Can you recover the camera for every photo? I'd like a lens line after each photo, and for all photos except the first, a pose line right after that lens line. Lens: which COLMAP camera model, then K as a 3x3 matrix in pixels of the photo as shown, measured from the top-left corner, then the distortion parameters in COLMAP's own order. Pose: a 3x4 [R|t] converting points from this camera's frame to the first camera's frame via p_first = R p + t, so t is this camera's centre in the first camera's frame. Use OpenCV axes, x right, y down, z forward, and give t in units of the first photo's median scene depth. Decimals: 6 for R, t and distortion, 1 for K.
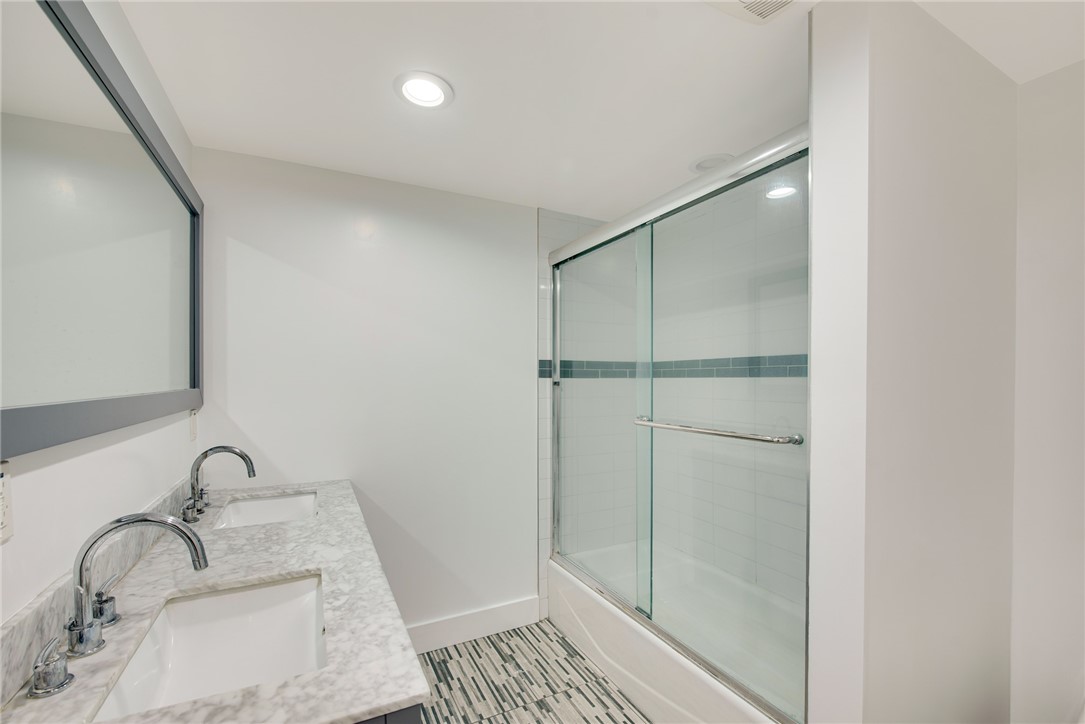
lens RADIAL K [[449.5, 0, 545.3], [0, 449.5, 370.6], [0, 0, 1]] dist [-0.000618, -0.001262]
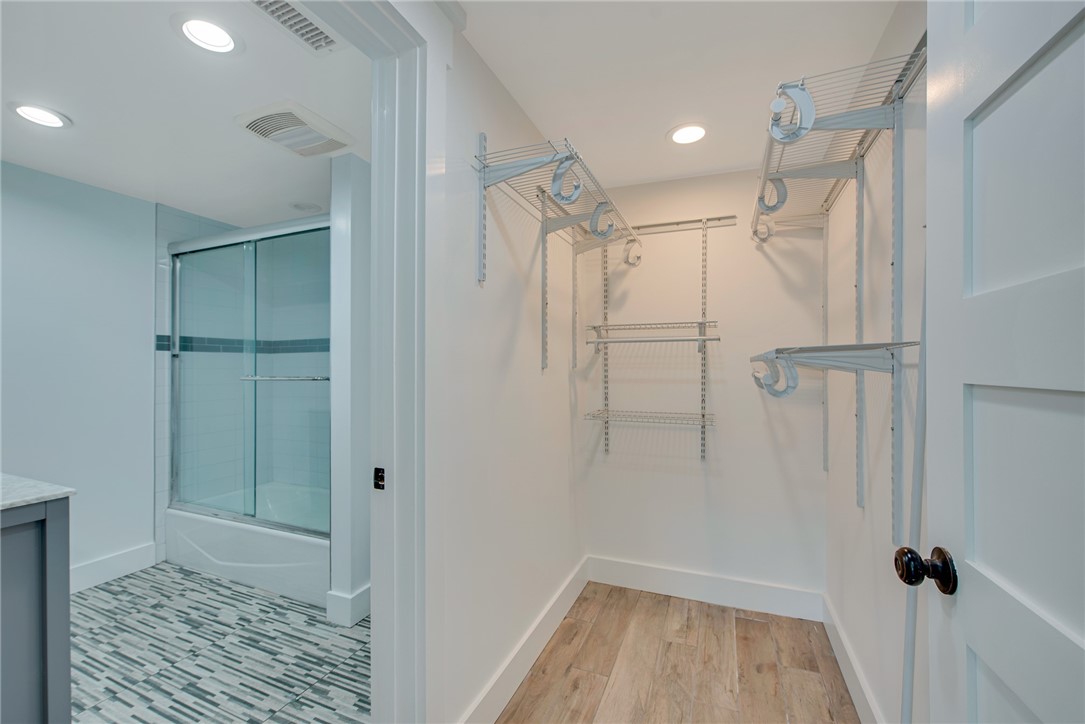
lens RADIAL K [[449.5, 0, 520.4], [0, 449.5, 361.7], [0, 0, 1]] dist [-0.000618, -0.001262]
pose [[0.790930, 0.006329, 0.611874, 0.024344], [-0.007246, 0.999973, -0.000976, 0.048235], [-0.611864, -0.003662, 0.790954, -0.585134]]
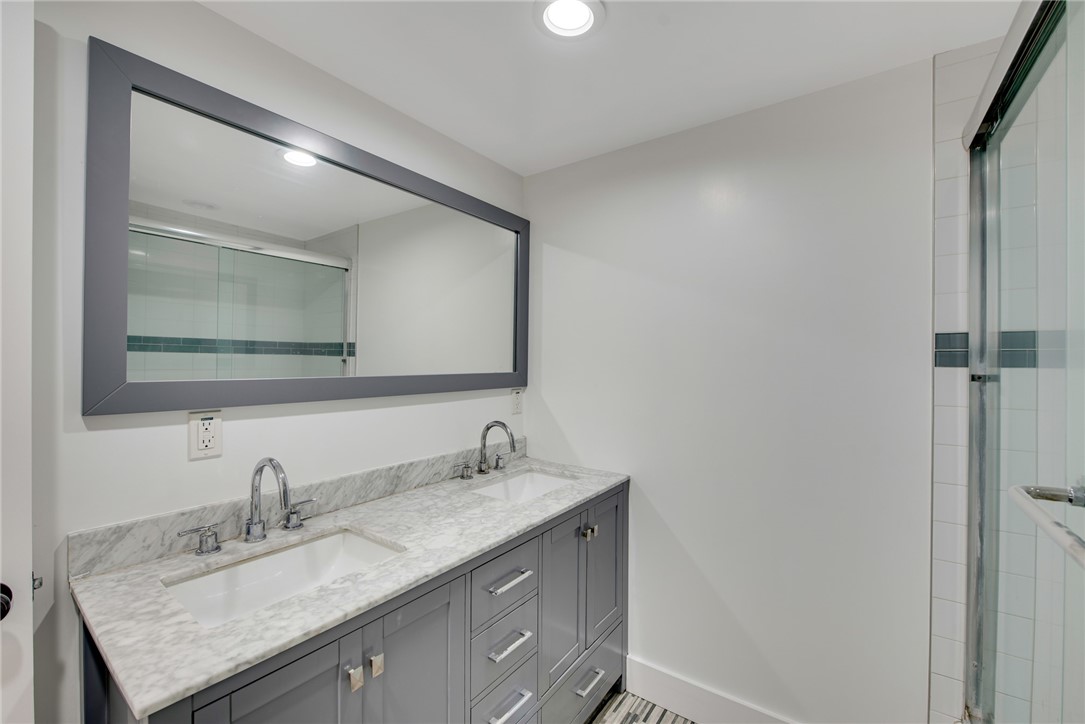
lens RADIAL K [[449.5, 0, 540.5], [0, 449.5, 357.7], [0, 0, 1]] dist [-0.000618, -0.001262]
pose [[0.435125, -0.002182, -0.900367, 0.317149], [0.015873, 0.999860, 0.005248, -0.005733], [0.900230, -0.016575, 0.435099, 0.451476]]
